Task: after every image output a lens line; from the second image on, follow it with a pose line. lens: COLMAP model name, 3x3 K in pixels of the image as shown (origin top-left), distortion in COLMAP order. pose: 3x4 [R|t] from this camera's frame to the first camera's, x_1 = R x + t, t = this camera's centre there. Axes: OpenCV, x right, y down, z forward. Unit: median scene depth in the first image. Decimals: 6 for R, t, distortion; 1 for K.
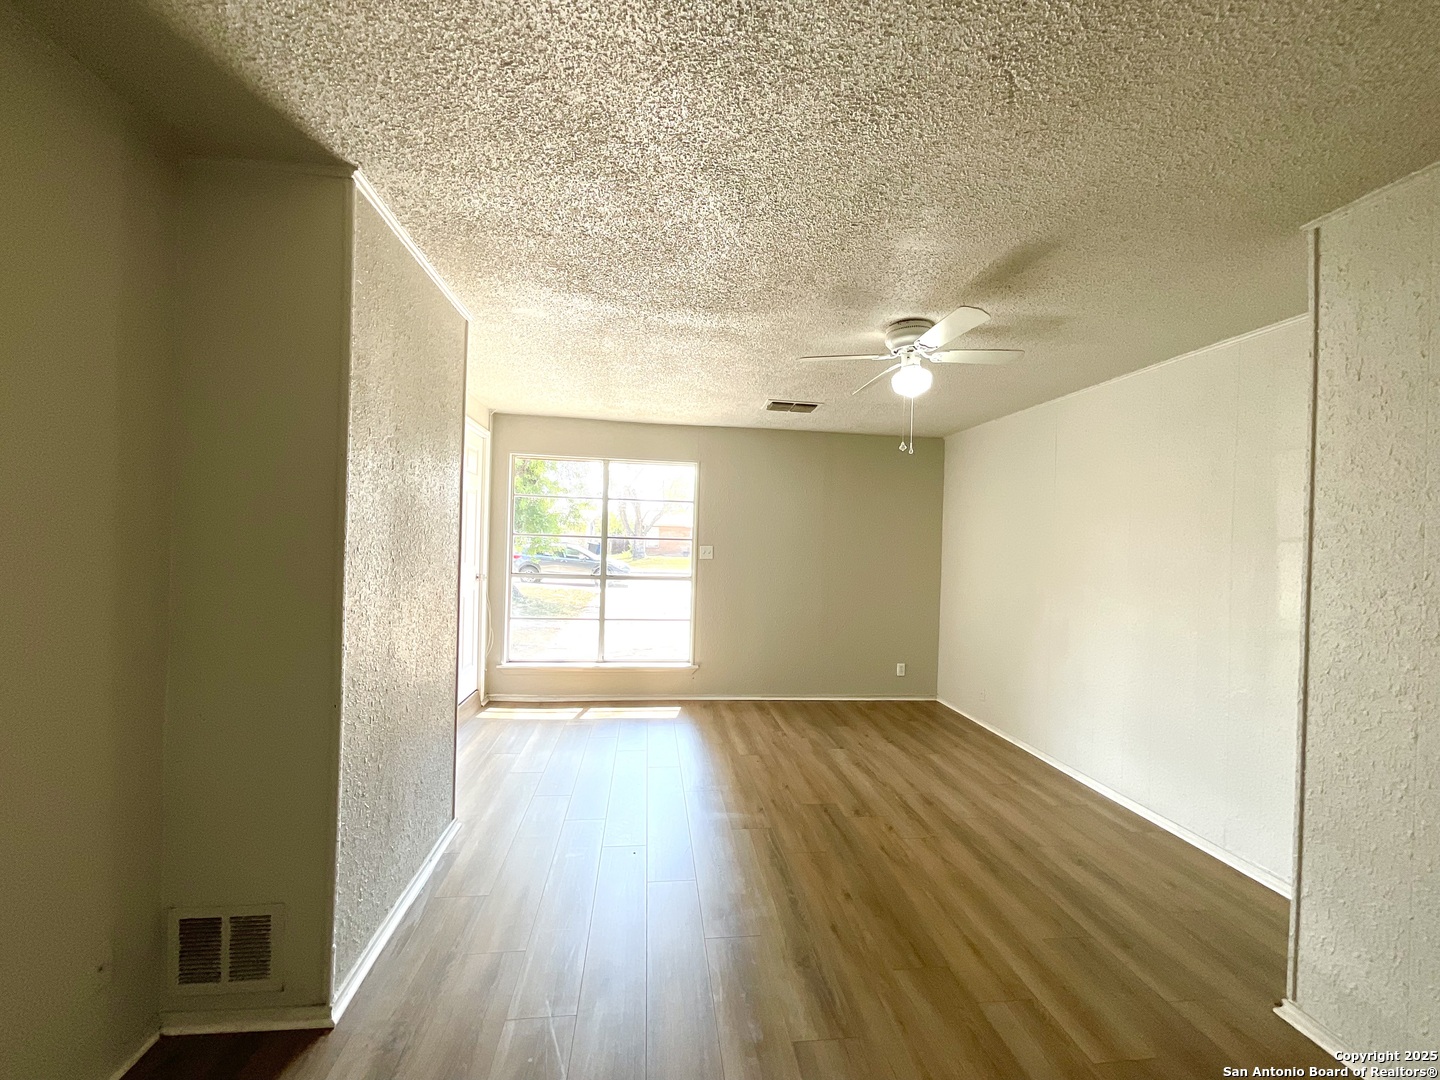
lens RADIAL K [[583.3, 0, 720.0], [0, 583.3, 542.6], [0, 0, 1]] dist [0.000458, 0.000246]
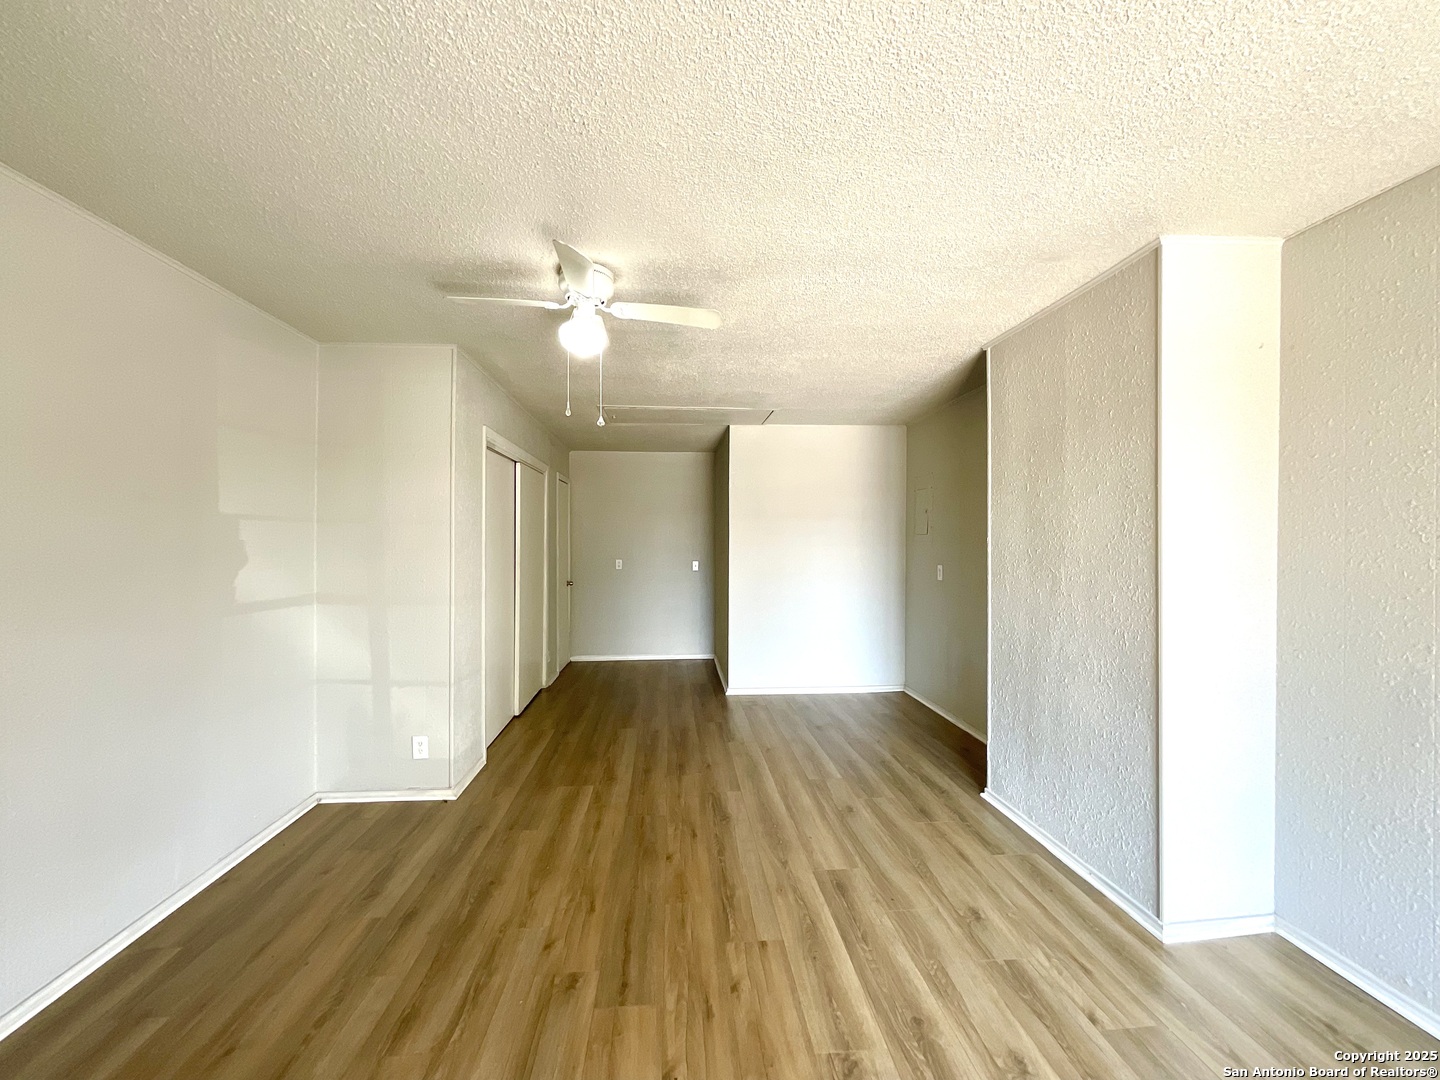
lens RADIAL K [[579.3, 0, 719.0], [0, 579.3, 542.7], [0, 0, 1]] dist [-0.012649, 0.006971]
pose [[-0.998678, -0.030495, 0.041382, 0.074149], [-0.030382, 0.999533, 0.003363, 0.010248], [-0.041466, 0.002102, -0.999138, 1.541244]]
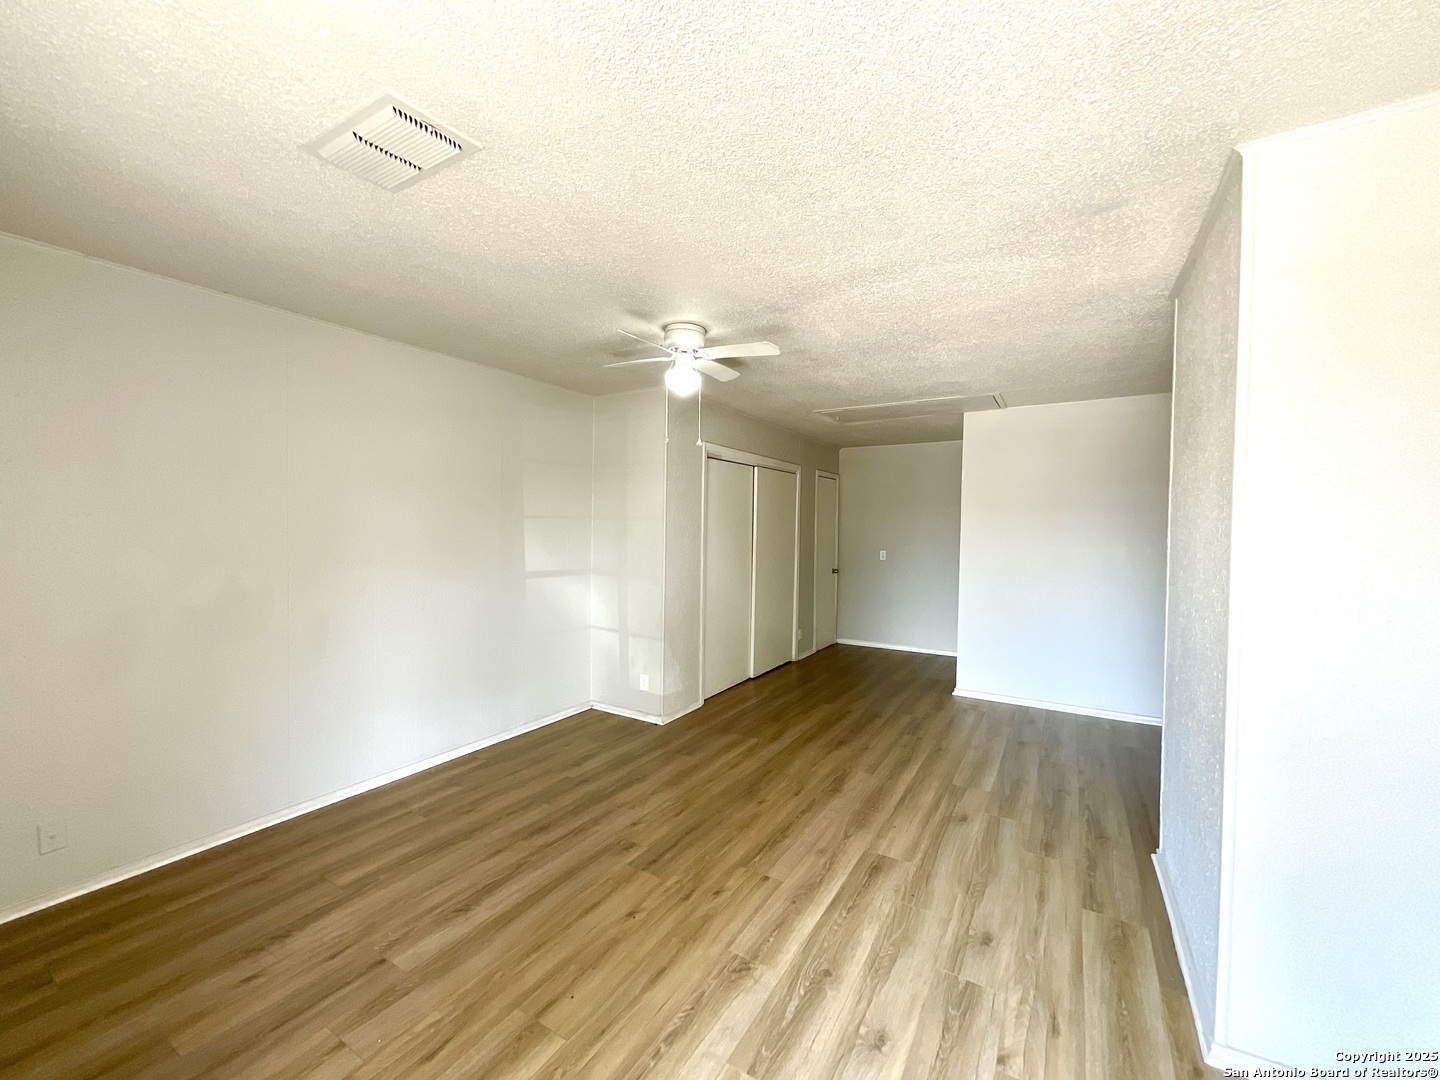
lens RADIAL K [[579.3, 0, 719.0], [0, 579.3, 542.7], [0, 0, 1]] dist [-0.012649, 0.006971]
pose [[-0.782222, -0.054823, 0.620583, -0.352793], [-0.033359, 0.998377, 0.046150, -0.019371], [-0.622106, 0.015398, -0.782782, 1.531518]]
